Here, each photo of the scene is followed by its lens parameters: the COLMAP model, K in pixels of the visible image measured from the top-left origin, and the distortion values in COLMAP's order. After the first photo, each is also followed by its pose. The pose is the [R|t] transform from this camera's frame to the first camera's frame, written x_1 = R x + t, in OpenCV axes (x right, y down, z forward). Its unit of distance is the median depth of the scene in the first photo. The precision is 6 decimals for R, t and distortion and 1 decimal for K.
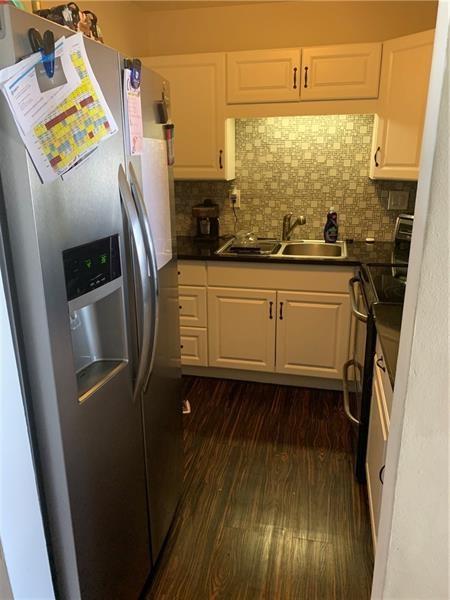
lens RADIAL K [[460.3, 0, 227.3], [0, 460.3, 300.1], [0, 0, 1]] dist [0.023516, -0.020720]
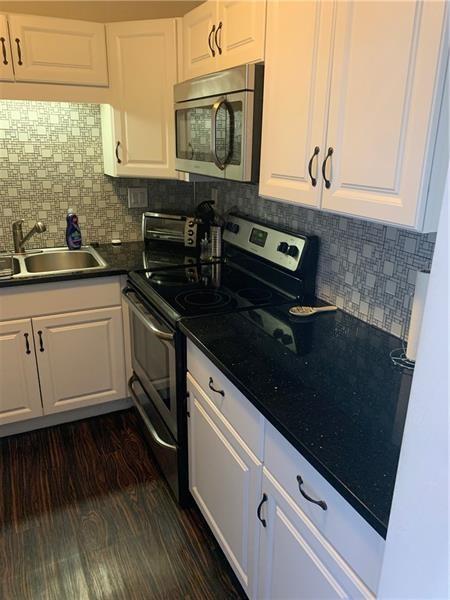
lens RADIAL K [[460.3, 0, 223.6], [0, 460.3, 298.2], [0, 0, 1]] dist [0.023516, -0.020720]
pose [[0.789136, -0.178622, 0.587672, -0.087068], [0.165770, 0.983212, 0.076247, -0.055823], [-0.591426, 0.037250, 0.805498, 0.138116]]
